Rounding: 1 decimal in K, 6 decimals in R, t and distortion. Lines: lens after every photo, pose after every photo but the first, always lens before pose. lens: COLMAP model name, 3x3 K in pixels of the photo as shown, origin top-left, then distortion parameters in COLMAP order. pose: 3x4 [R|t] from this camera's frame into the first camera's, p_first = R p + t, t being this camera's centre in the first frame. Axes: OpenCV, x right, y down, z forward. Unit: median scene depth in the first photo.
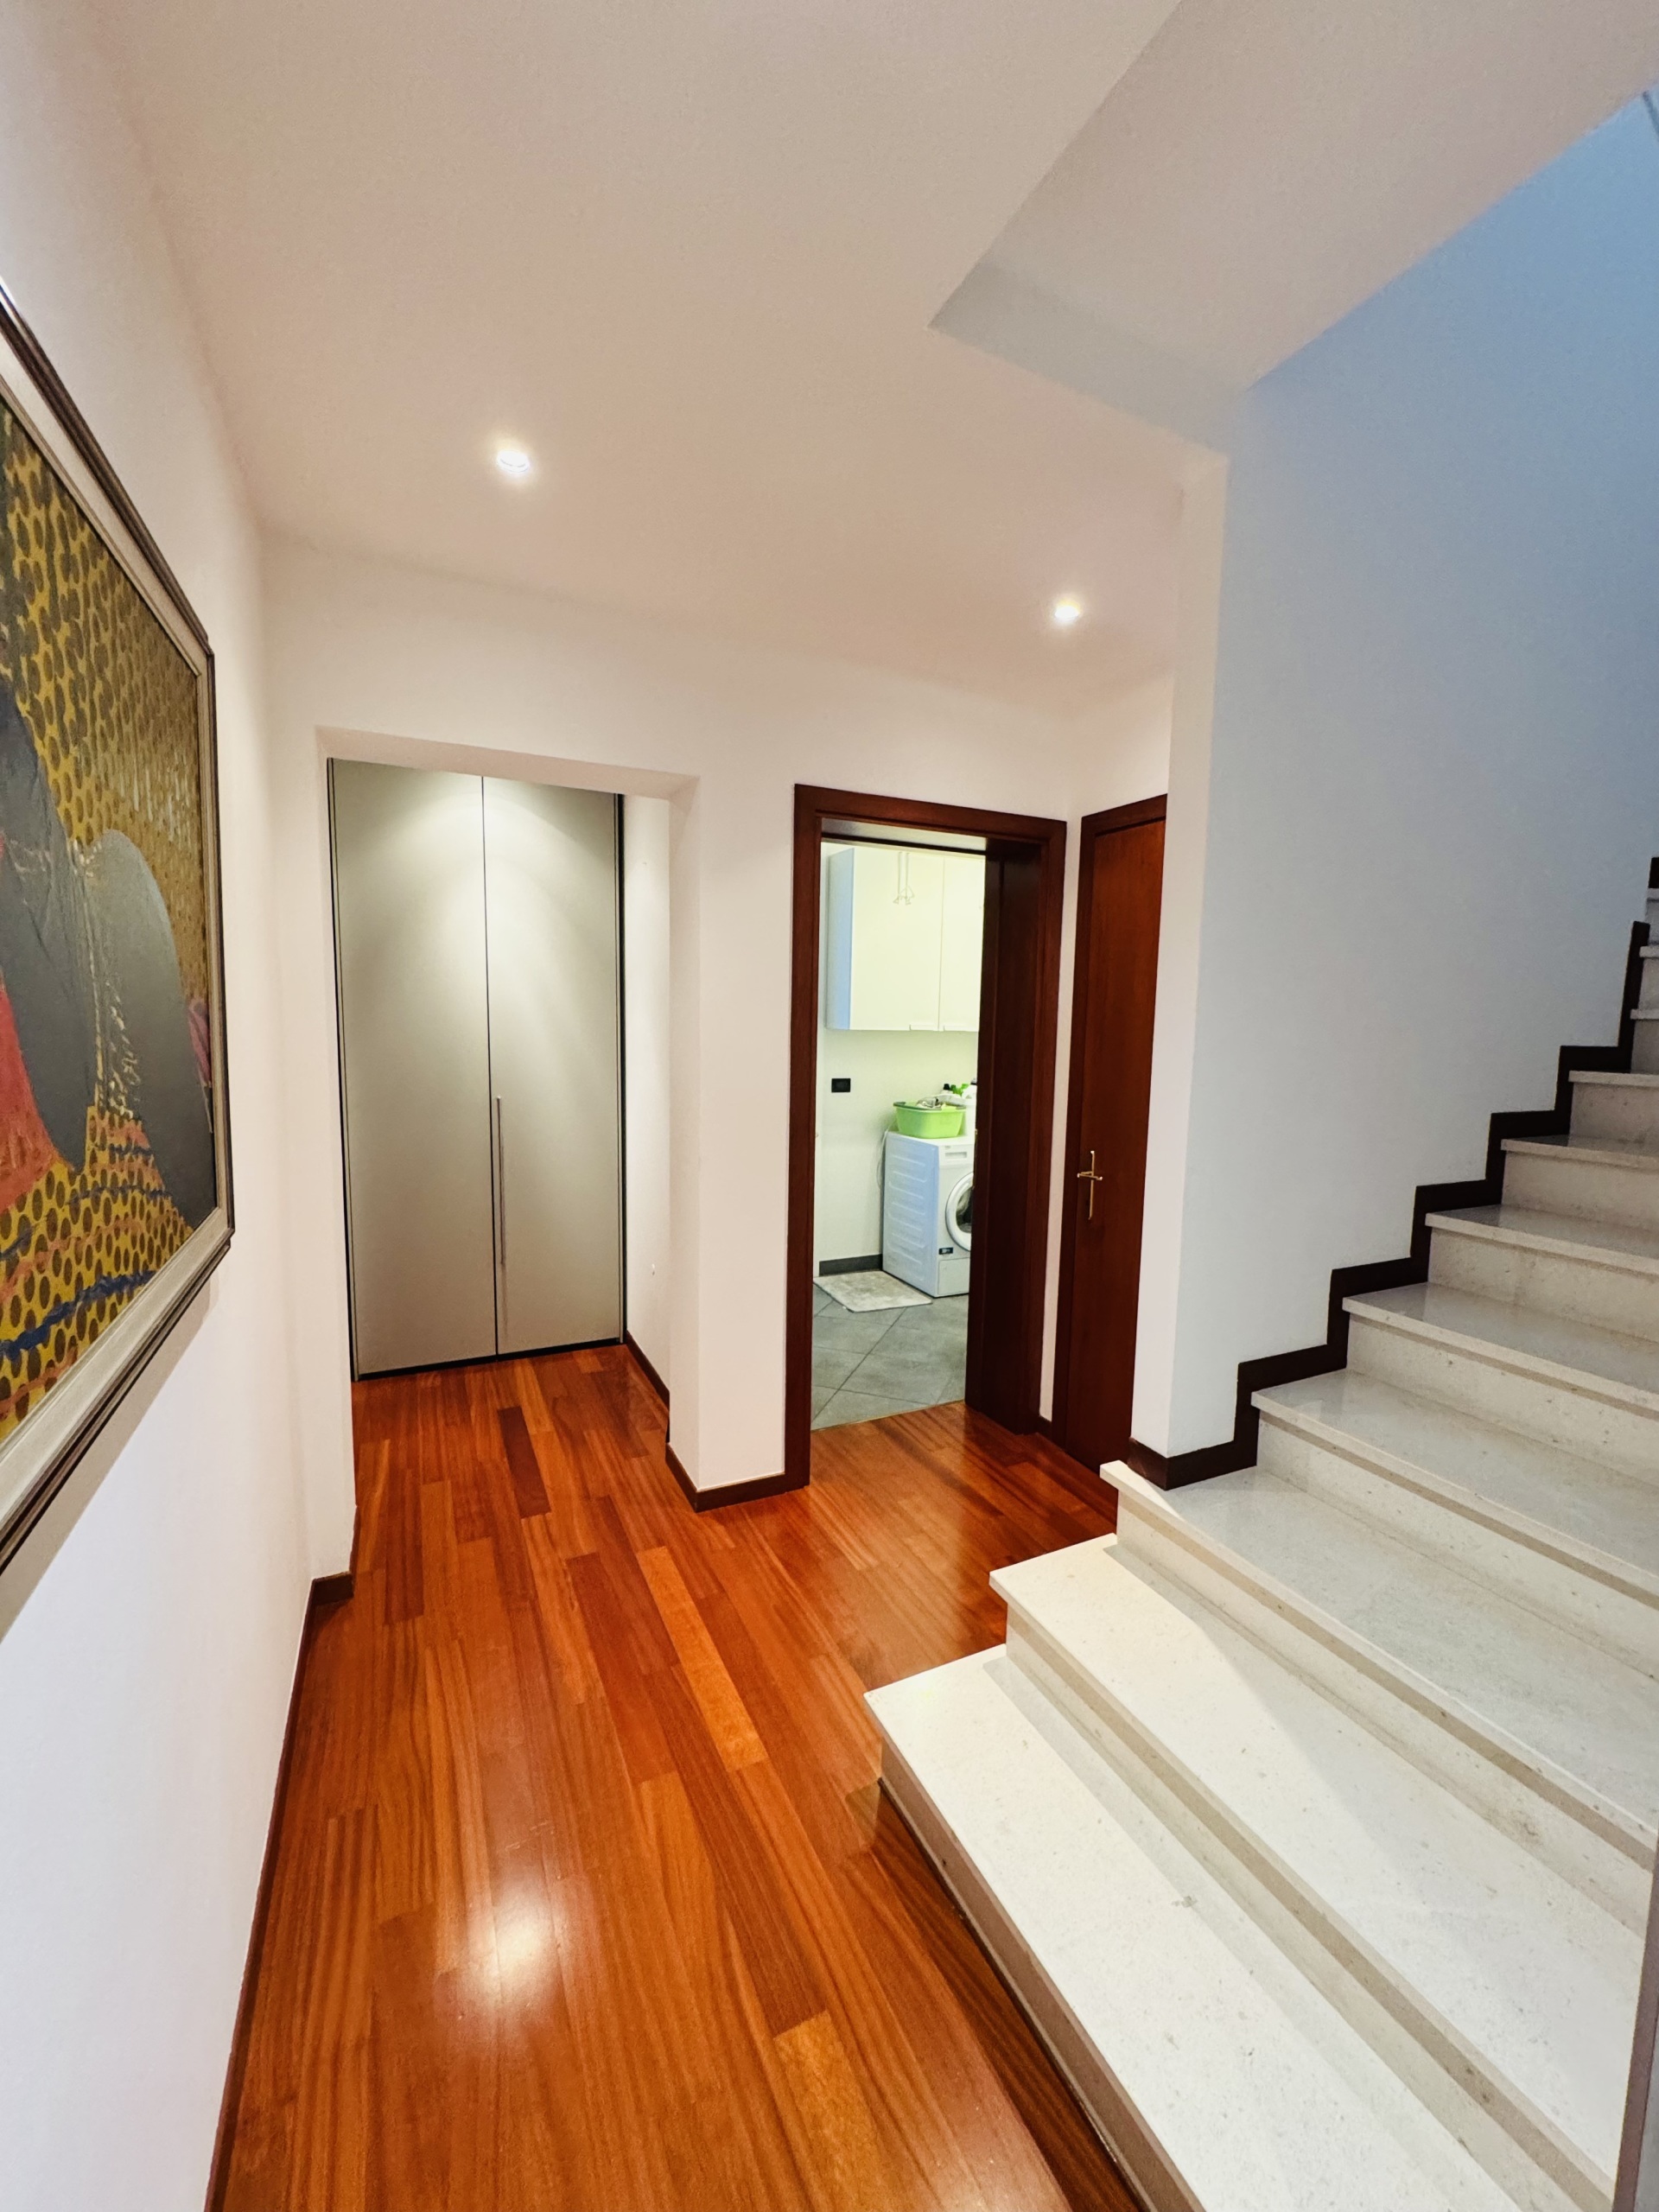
lens RADIAL K [[880.3, 0, 829.3], [0, 880.3, 1103.6], [0, 0, 1]] dist [-0.001578, -0.000125]
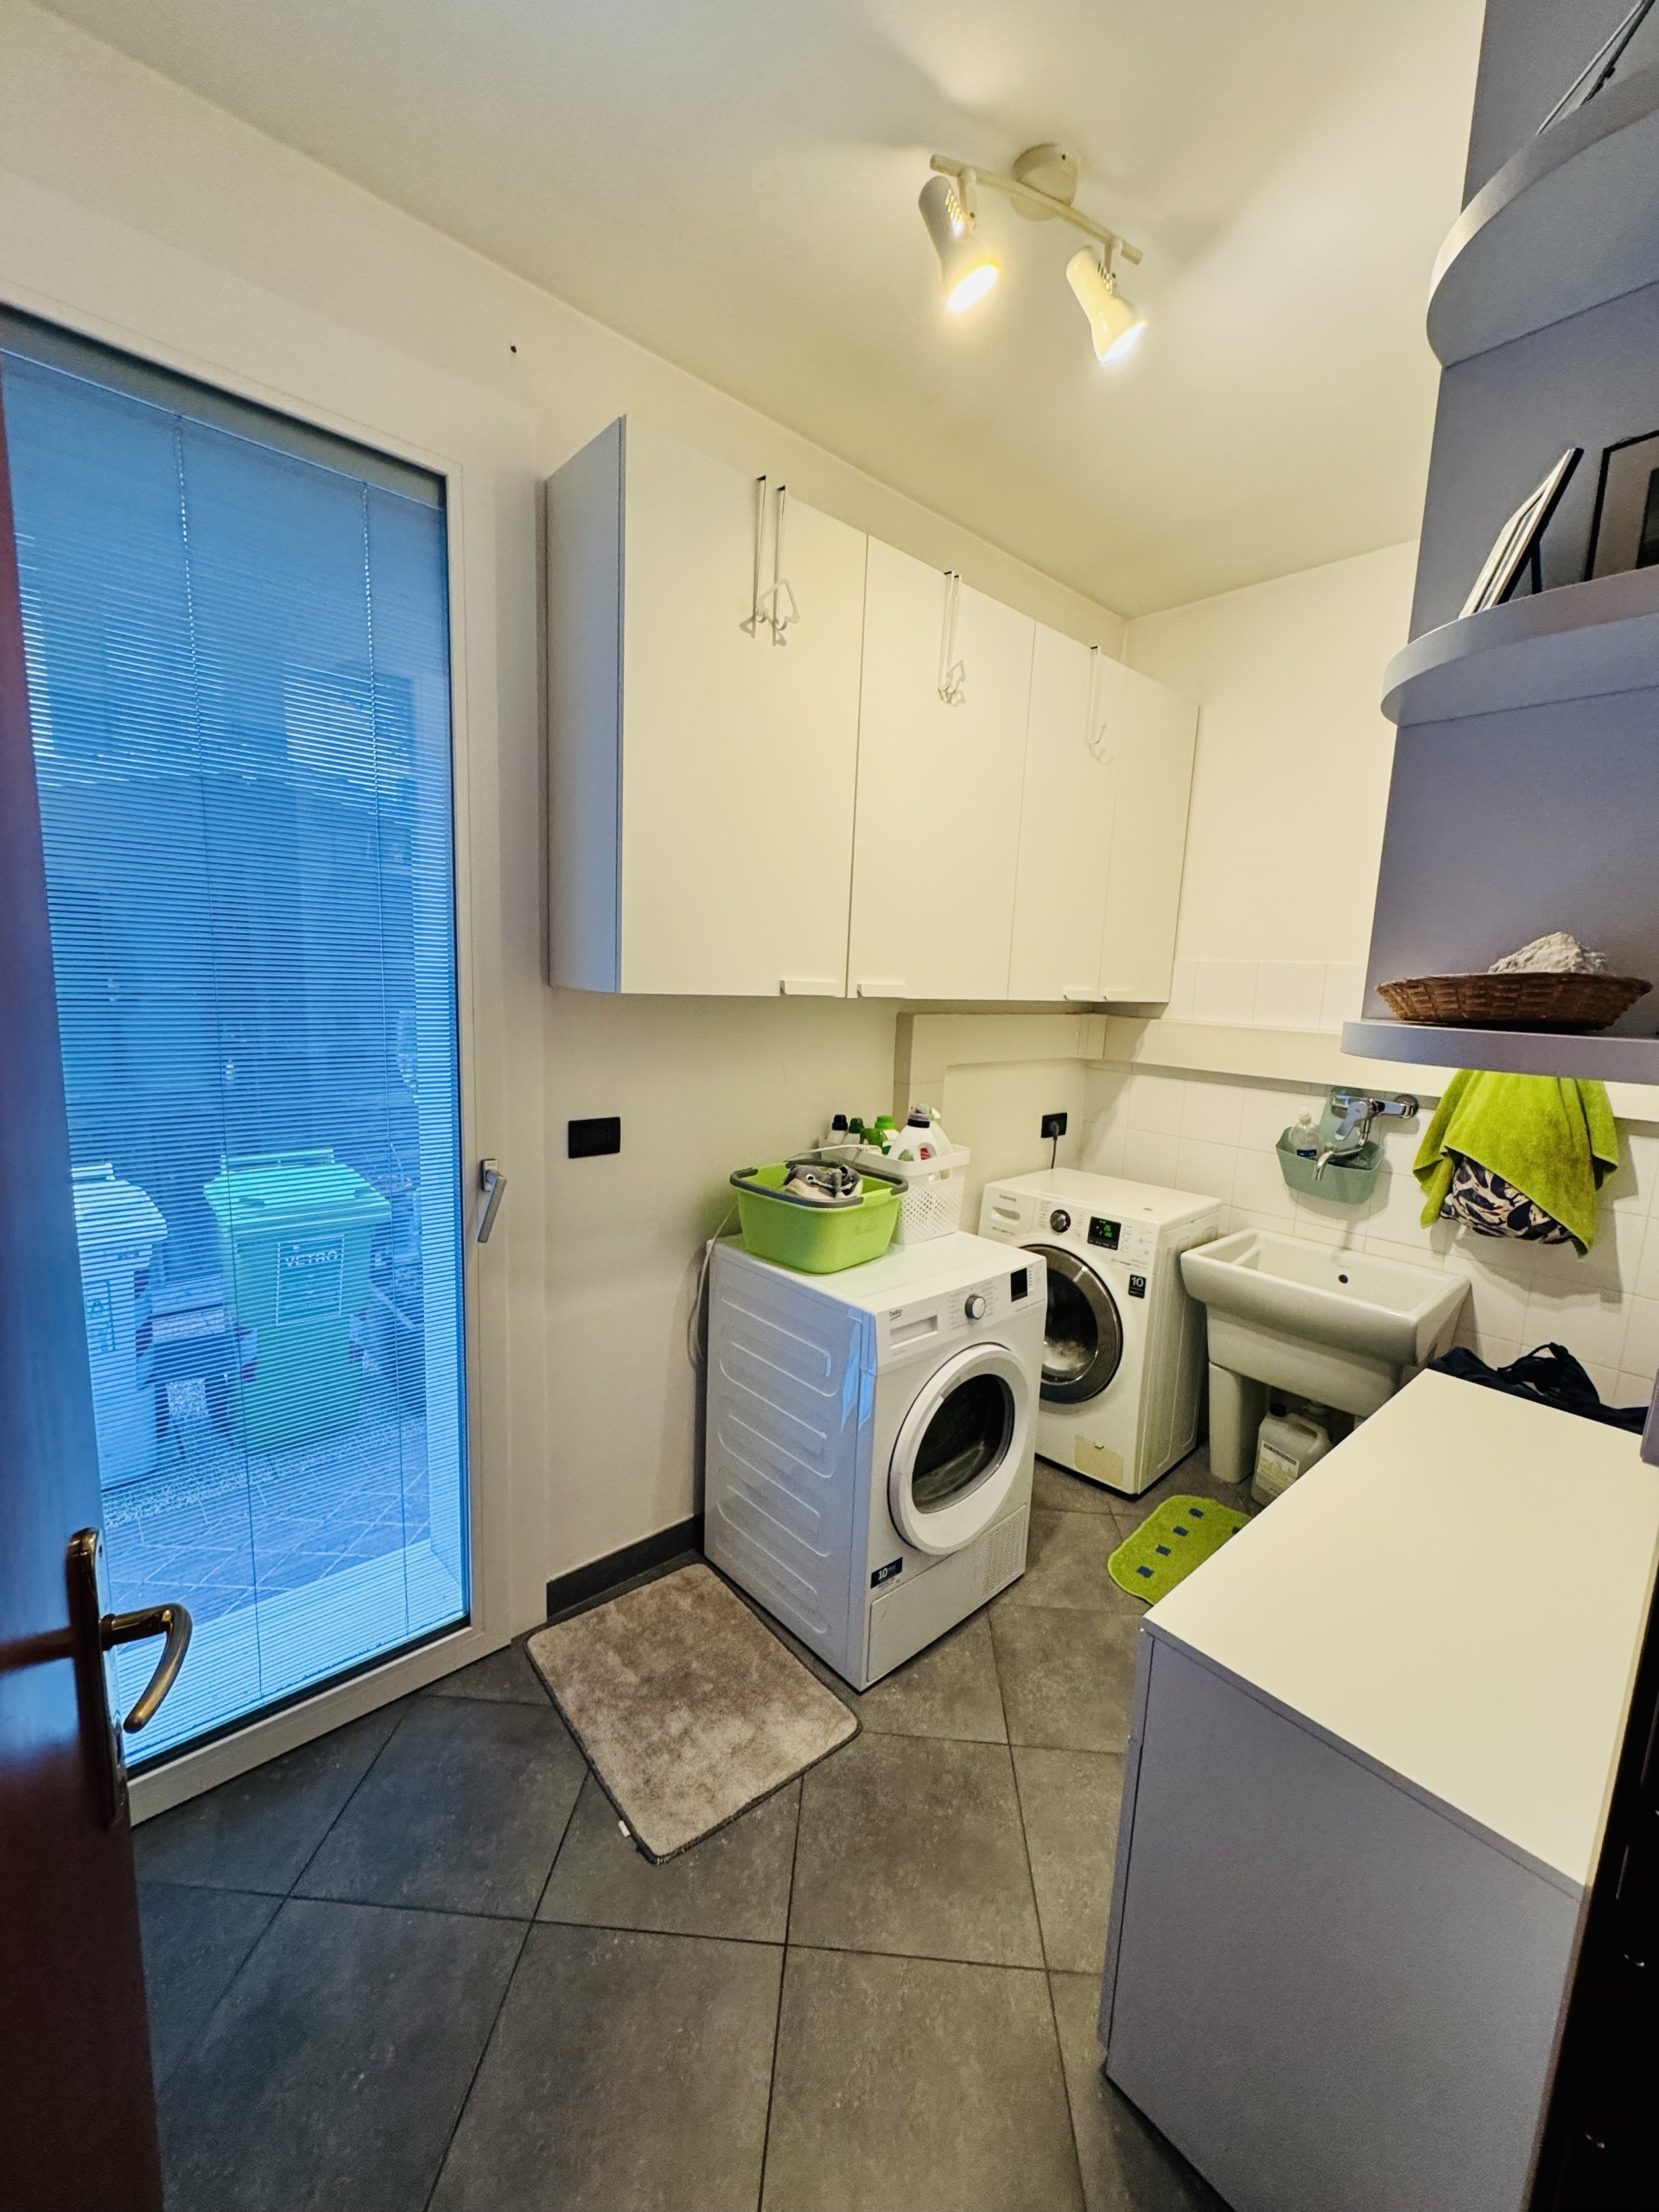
lens RADIAL K [[880.3, 0, 821.9], [0, 880.3, 1106.2], [0, 0, 1]] dist [-0.001578, -0.000125]
pose [[0.961376, -0.021715, 0.274381, 0.003869], [0.006937, 0.998478, 0.054713, -0.054789], [-0.275151, -0.050697, 0.960063, 0.615727]]
